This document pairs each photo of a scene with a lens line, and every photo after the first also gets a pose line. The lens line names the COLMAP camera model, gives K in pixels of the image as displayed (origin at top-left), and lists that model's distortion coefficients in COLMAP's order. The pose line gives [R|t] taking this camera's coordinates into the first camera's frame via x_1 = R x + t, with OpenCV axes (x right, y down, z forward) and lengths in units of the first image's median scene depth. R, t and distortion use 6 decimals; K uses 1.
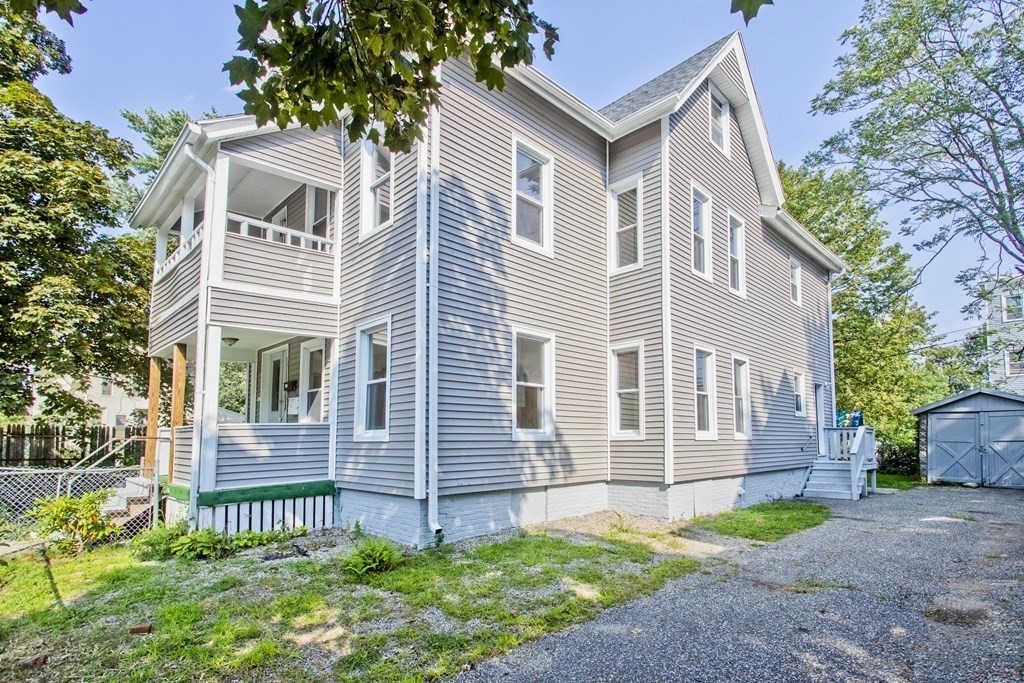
lens RADIAL K [[532.0, 0, 487.8], [0, 532.0, 412.7], [0, 0, 1]] dist [0.004438, -0.000353]
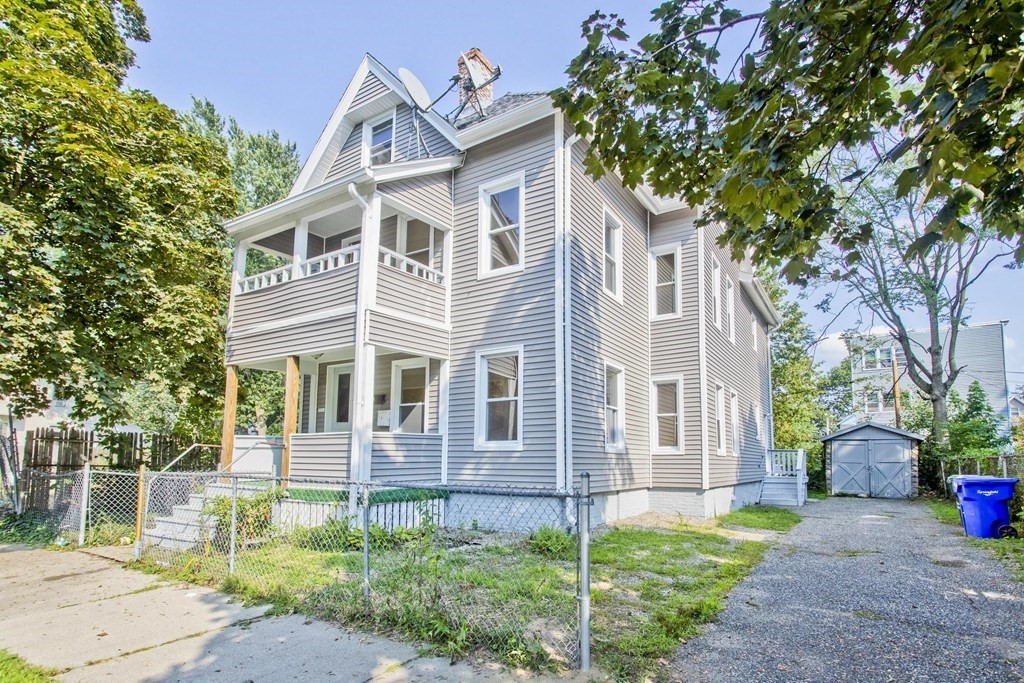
lens RADIAL K [[536.2, 0, 513.1], [0, 536.2, 416.9], [0, 0, 1]] dist [0.004807, 0.000463]
pose [[0.972543, 0.034111, 0.230211, -0.403045], [-0.027225, 0.999084, -0.033025, 0.015569], [-0.231126, 0.025851, 0.972580, -0.142971]]
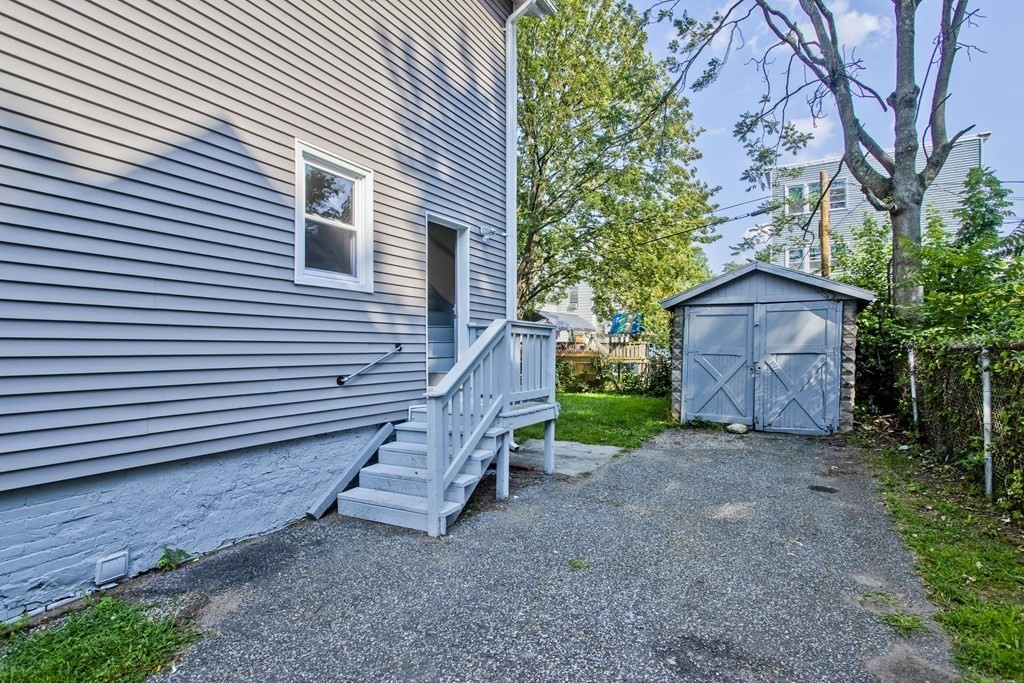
lens RADIAL K [[540.7, 0, 512.0], [0, 540.7, 341.5], [0, 0, 1]] dist [-0.002075, -0.000582]
pose [[0.951273, 0.007015, 0.308270, 0.843422], [-0.020235, 0.999006, 0.039707, 0.037362], [-0.307685, -0.044010, 0.950470, 0.896195]]
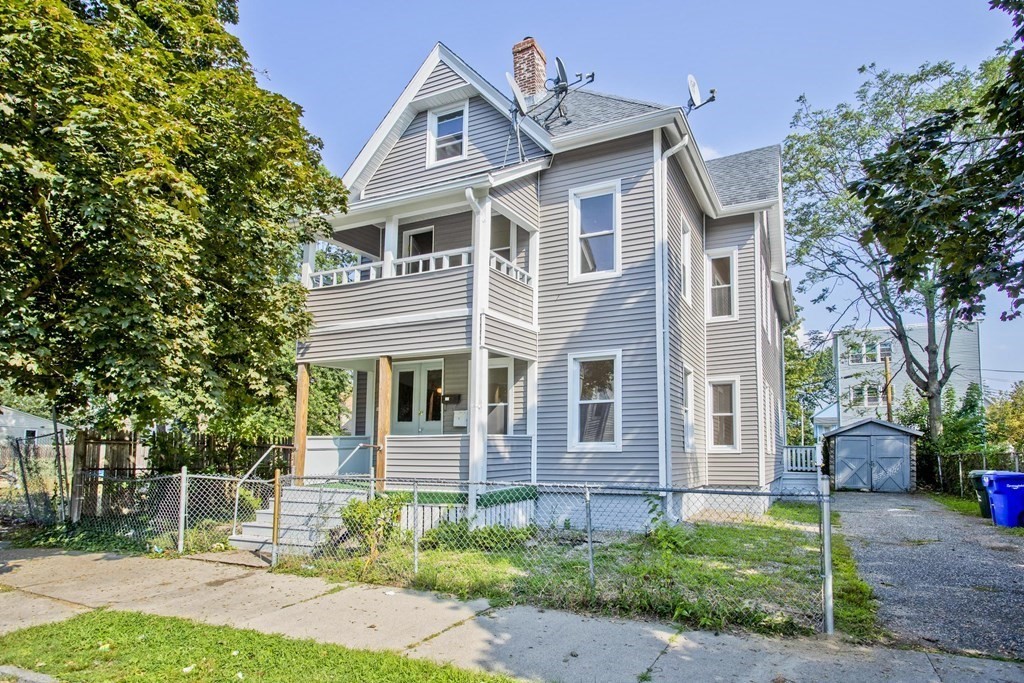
lens RADIAL K [[600.8, 0, 517.1], [0, 600.8, 415.5], [0, 0, 1]] dist [0.001307, 0.000683]
pose [[0.938462, 0.032396, 0.343860, -0.755335], [-0.027137, 0.999430, -0.020096, 0.003284], [-0.344315, 0.009528, 0.938806, -0.196554]]
